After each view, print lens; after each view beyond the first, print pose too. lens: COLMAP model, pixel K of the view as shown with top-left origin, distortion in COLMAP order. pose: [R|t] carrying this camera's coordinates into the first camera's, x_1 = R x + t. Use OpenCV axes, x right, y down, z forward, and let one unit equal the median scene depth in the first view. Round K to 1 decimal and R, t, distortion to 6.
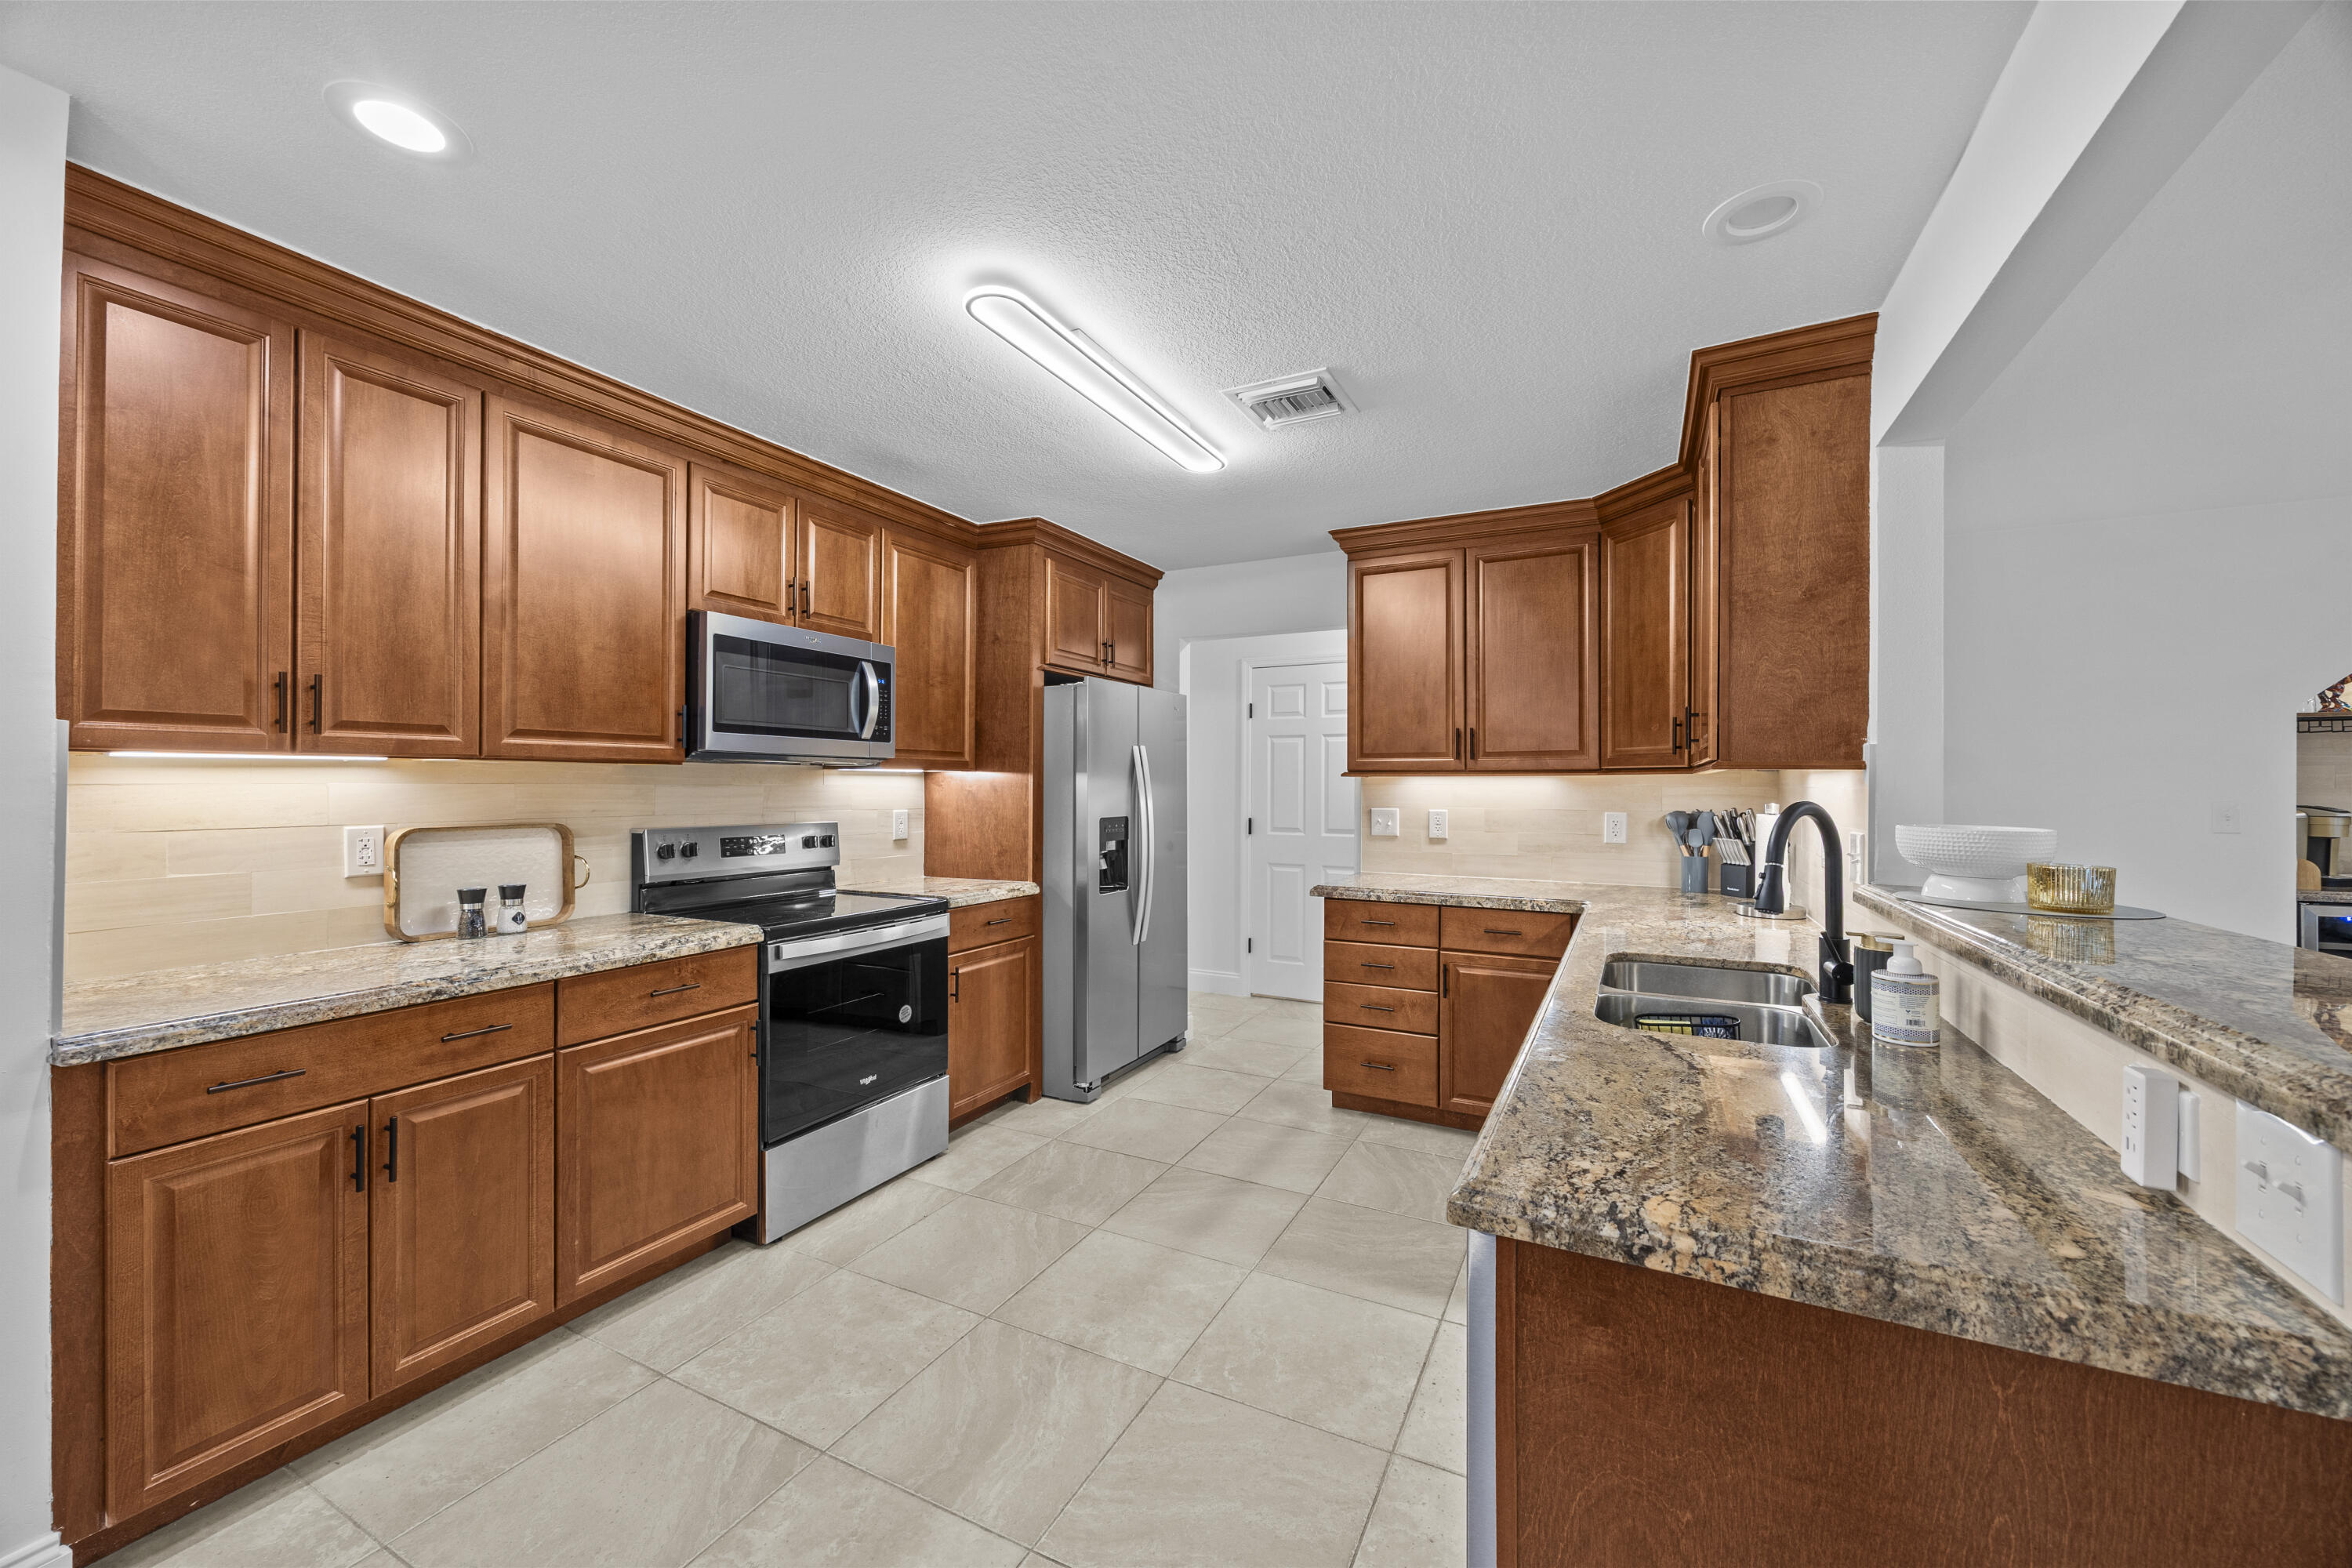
lens RADIAL K [[896.2, 0, 1174.8], [0, 896.2, 783.5], [0, 0, 1]] dist [-0.002533, 0.000181]
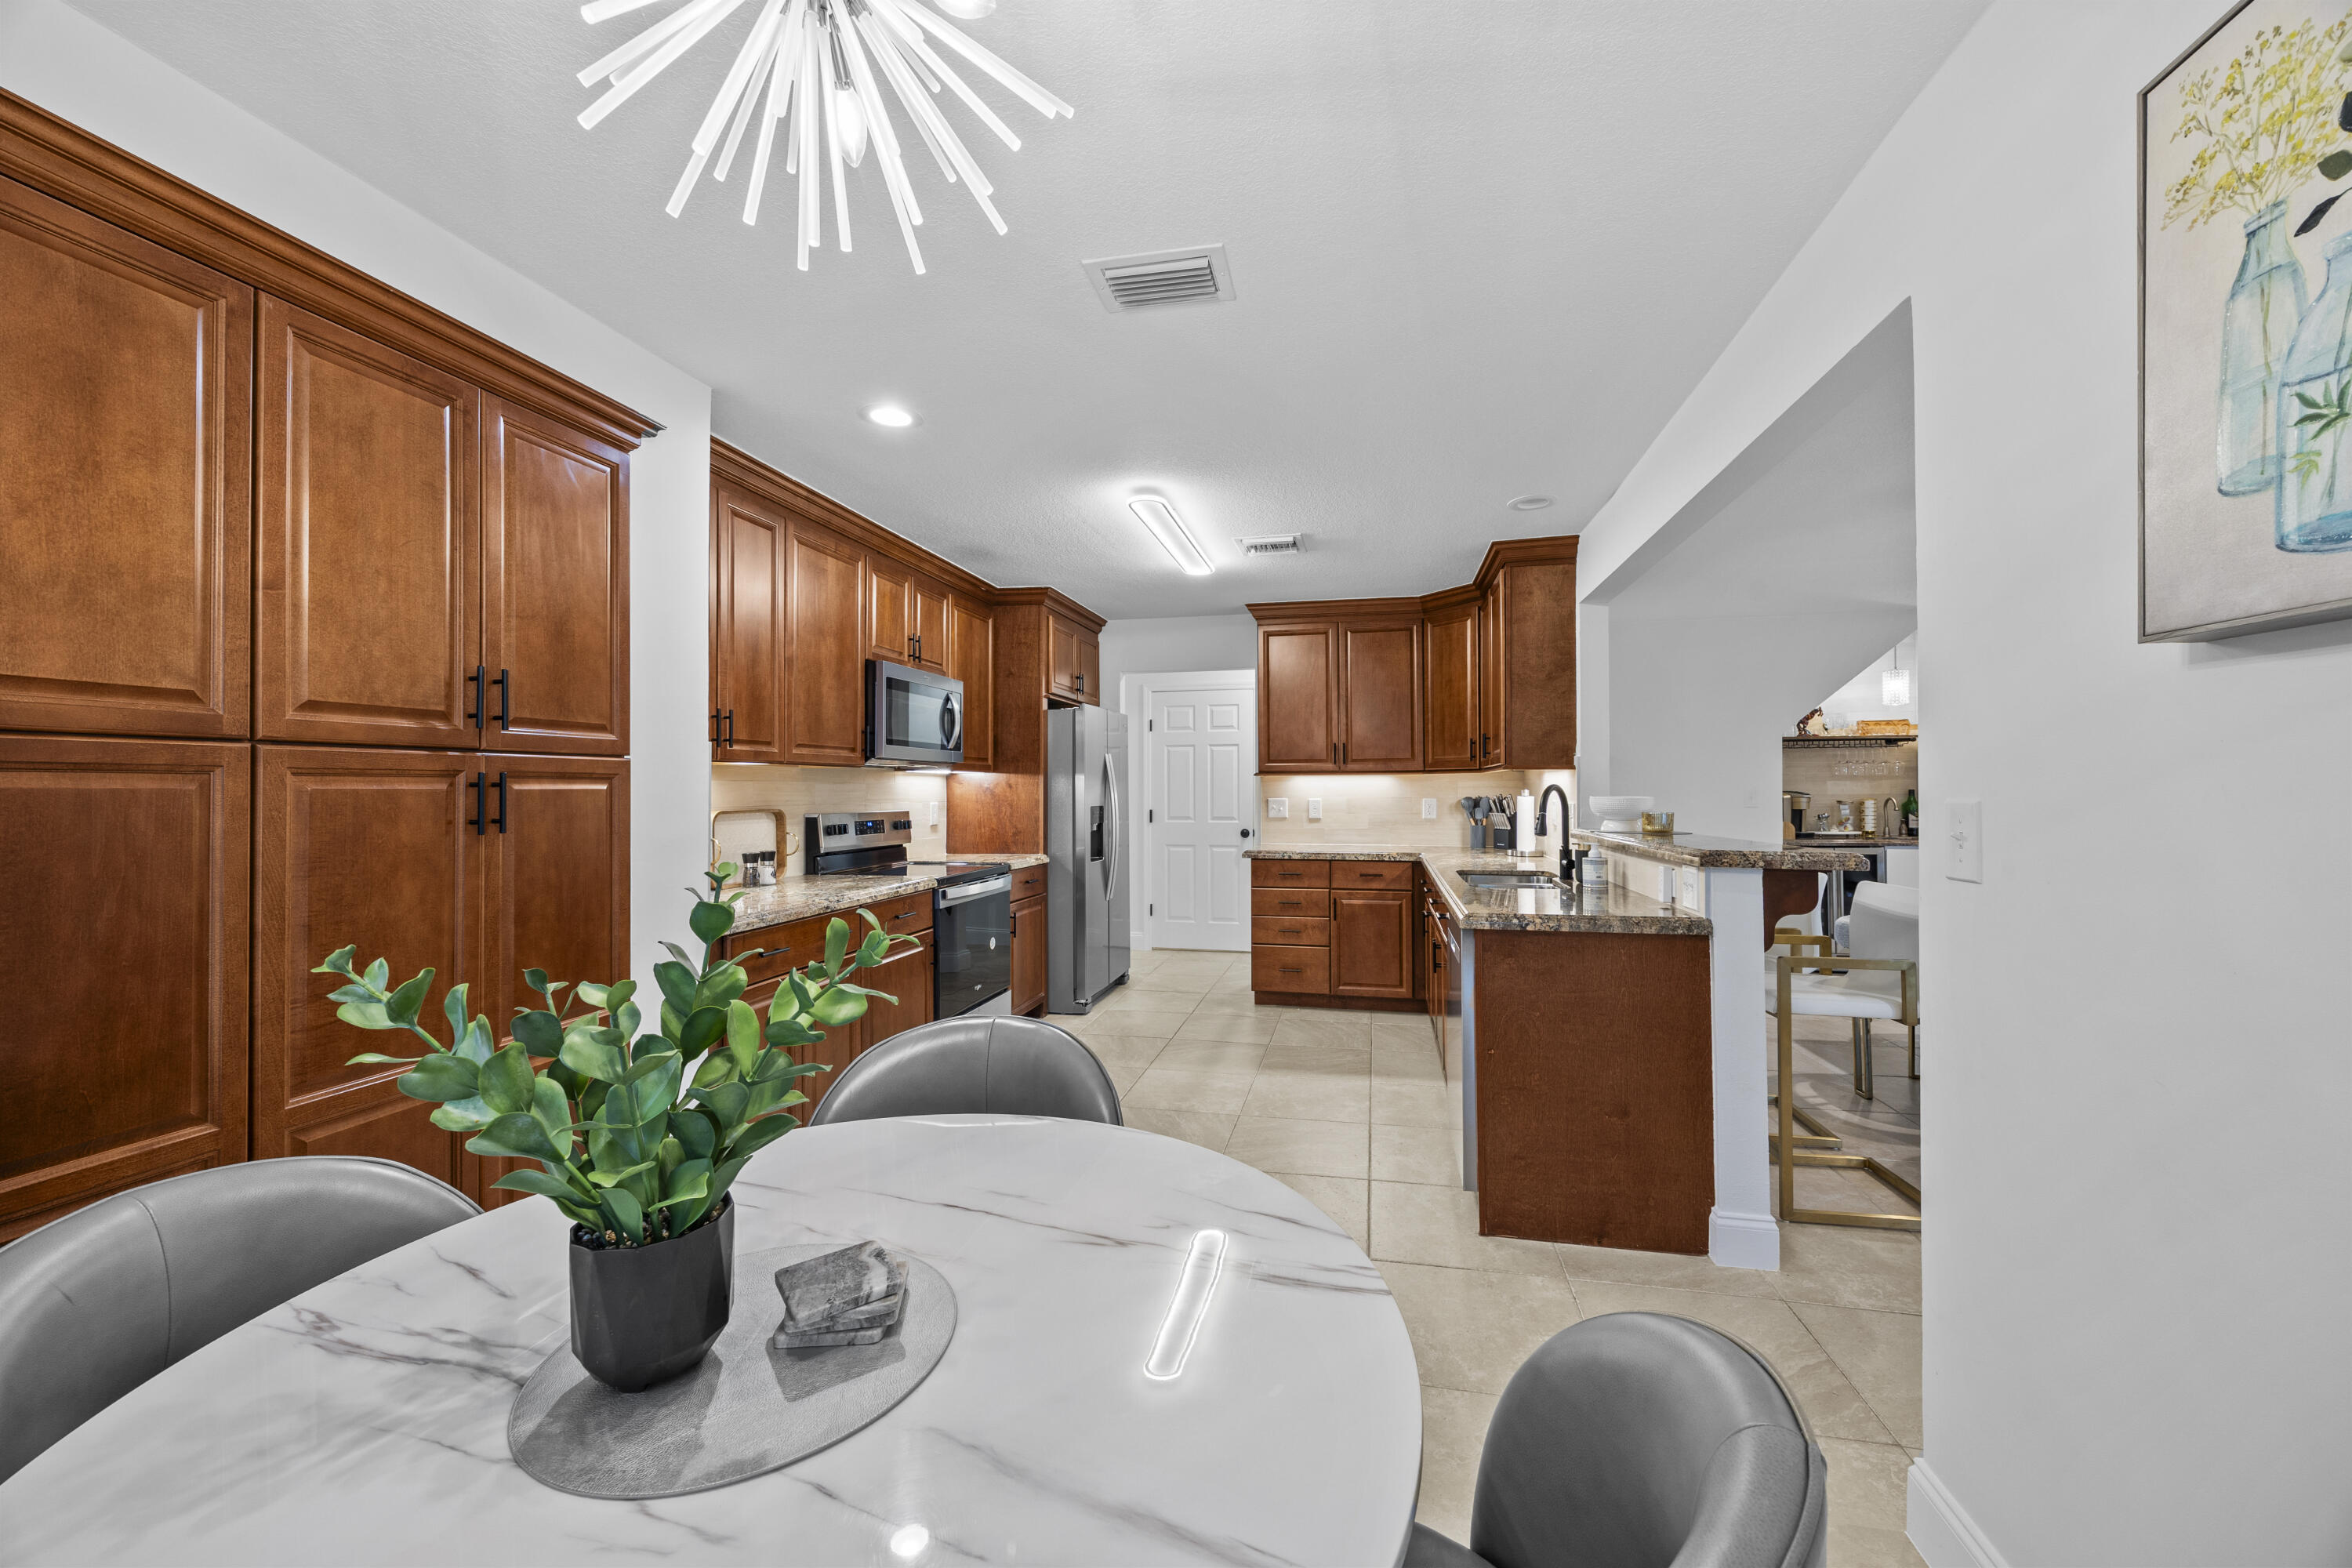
lens RADIAL K [[896.2, 0, 1177.2], [0, 896.2, 783.8], [0, 0, 1]] dist [-0.002533, 0.000181]
pose [[0.967290, -0.005097, 0.253622, -0.346747], [0.006013, 0.999978, -0.002838, 0.009818], [-0.253602, 0.004270, 0.967299, -0.411153]]
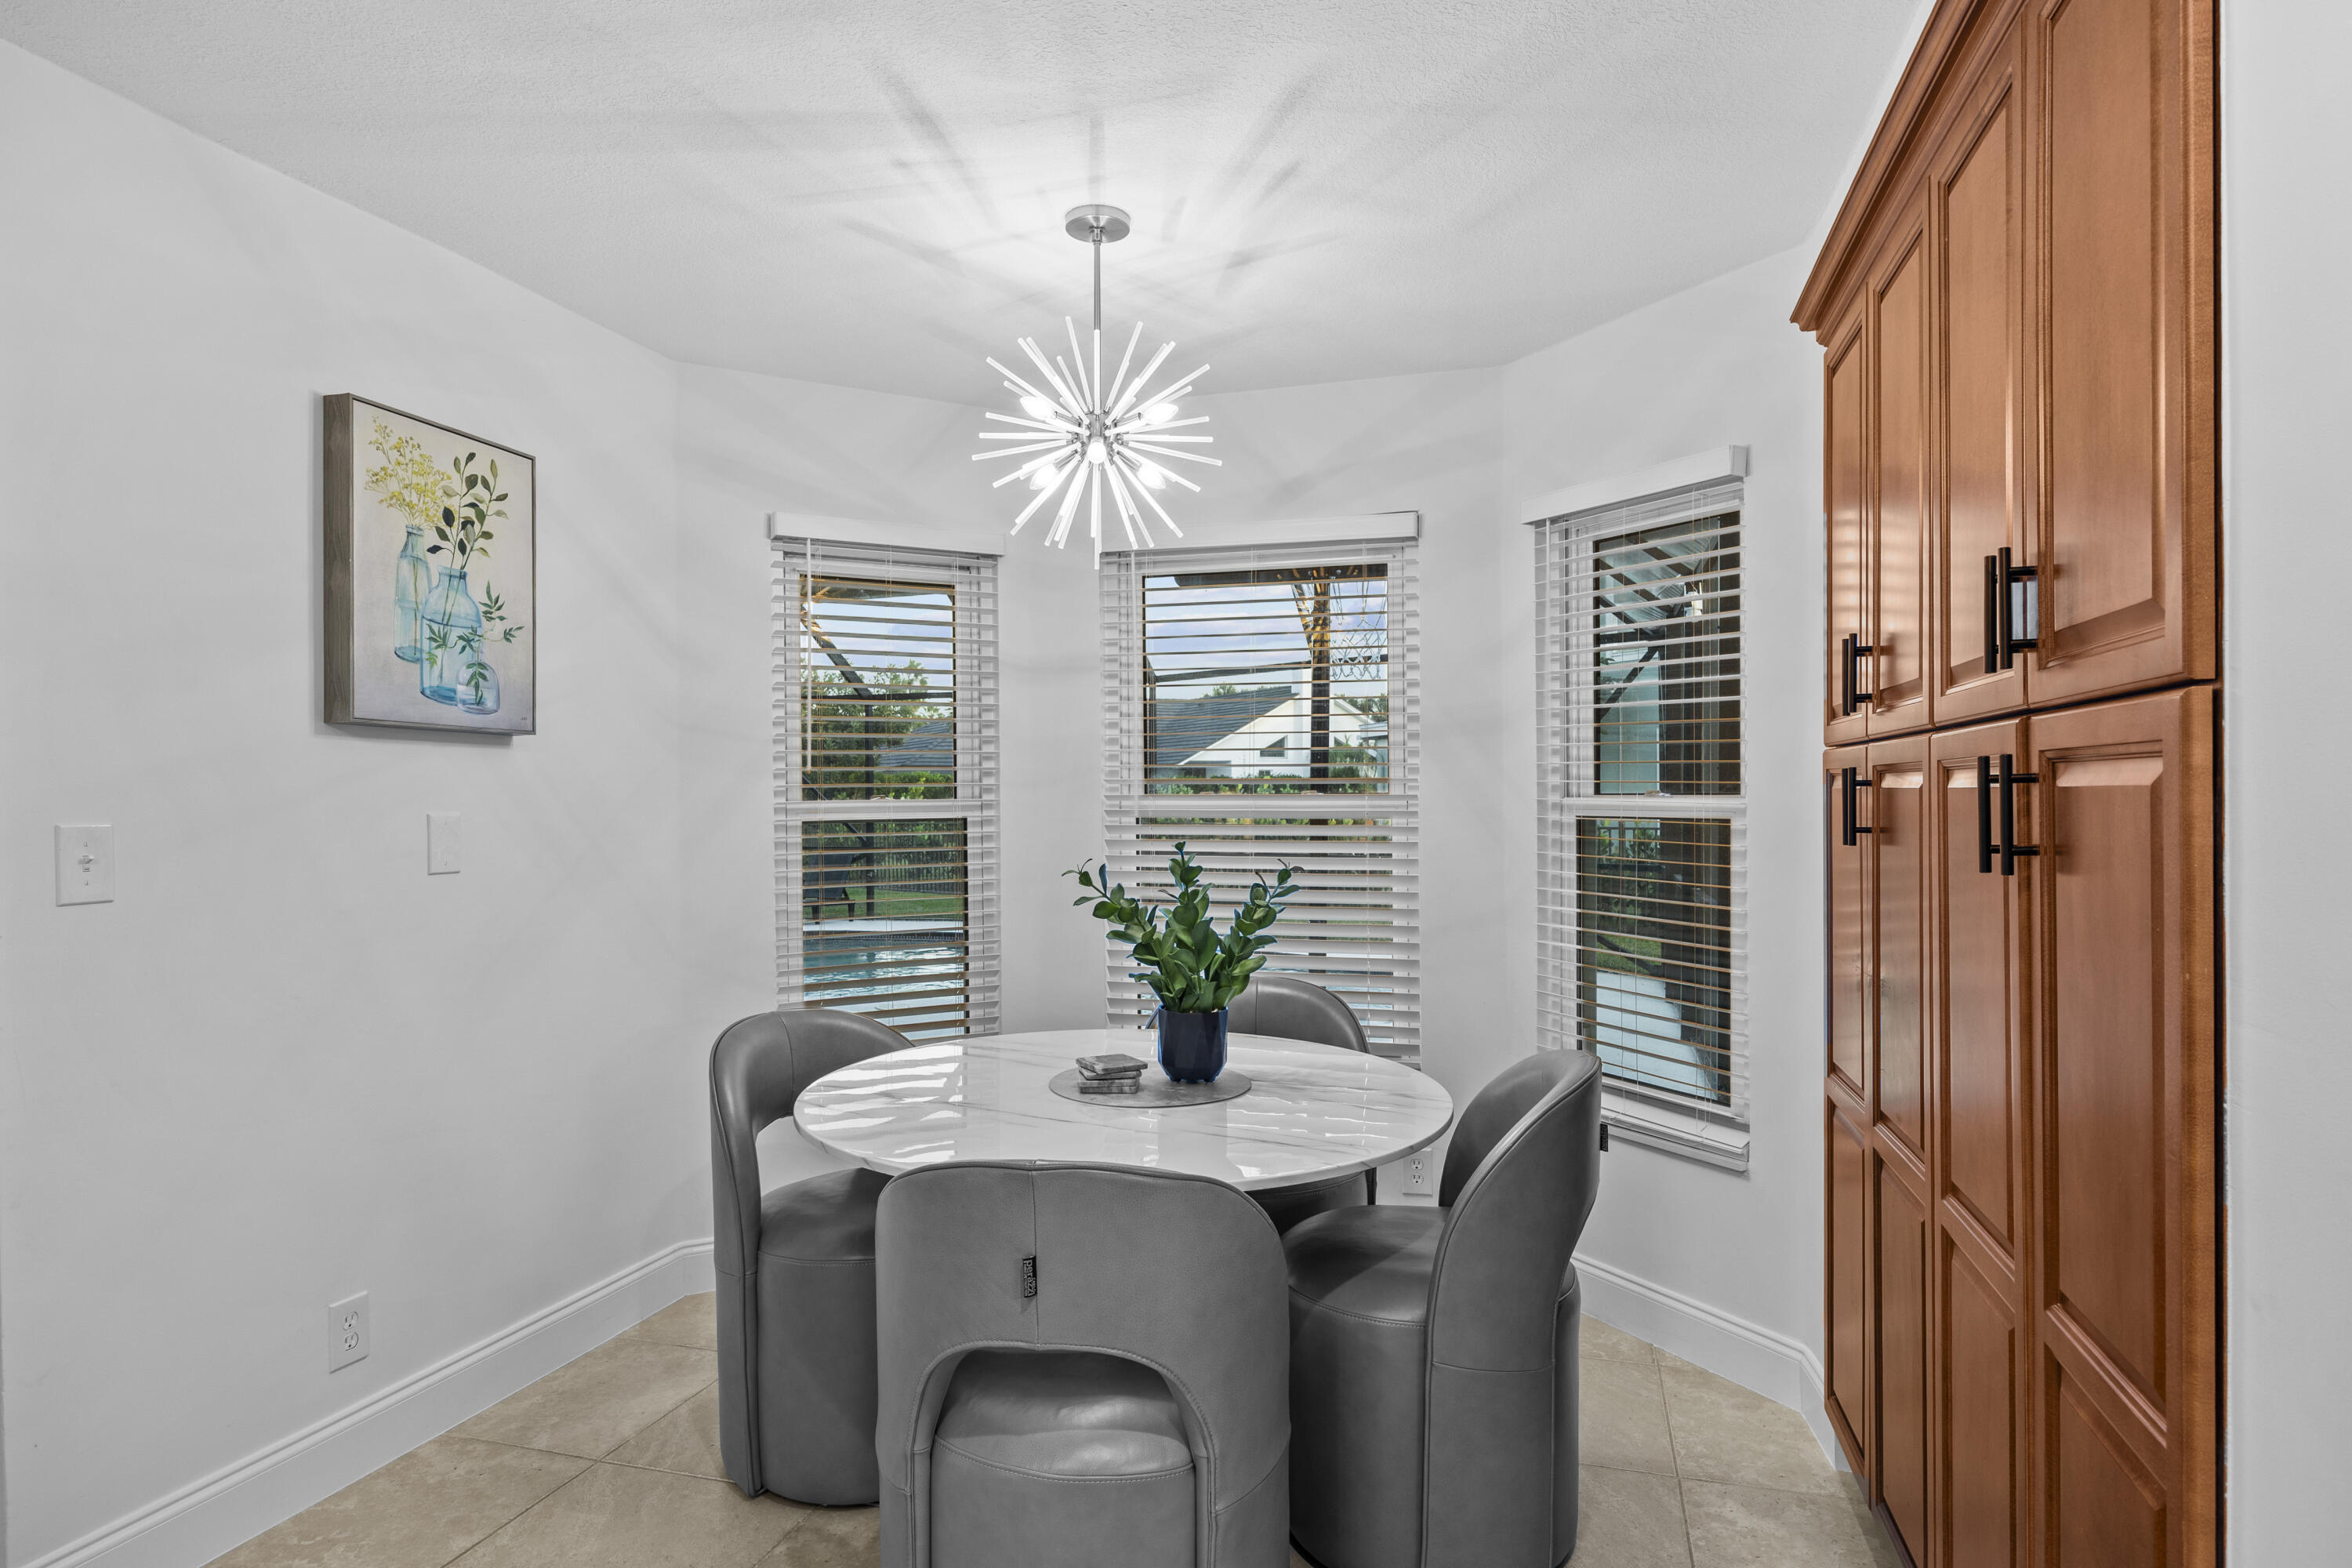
lens RADIAL K [[1311.4, 0, 1168.5], [0, 1311.4, 801.1], [0, 0, 1]] dist [-0.004833, -0.000294]
pose [[-0.983680, 0.007525, -0.179772, -0.274204], [0.007717, 0.999970, -0.000367, 0.011698], [0.179764, -0.001748, -0.983708, 0.621502]]
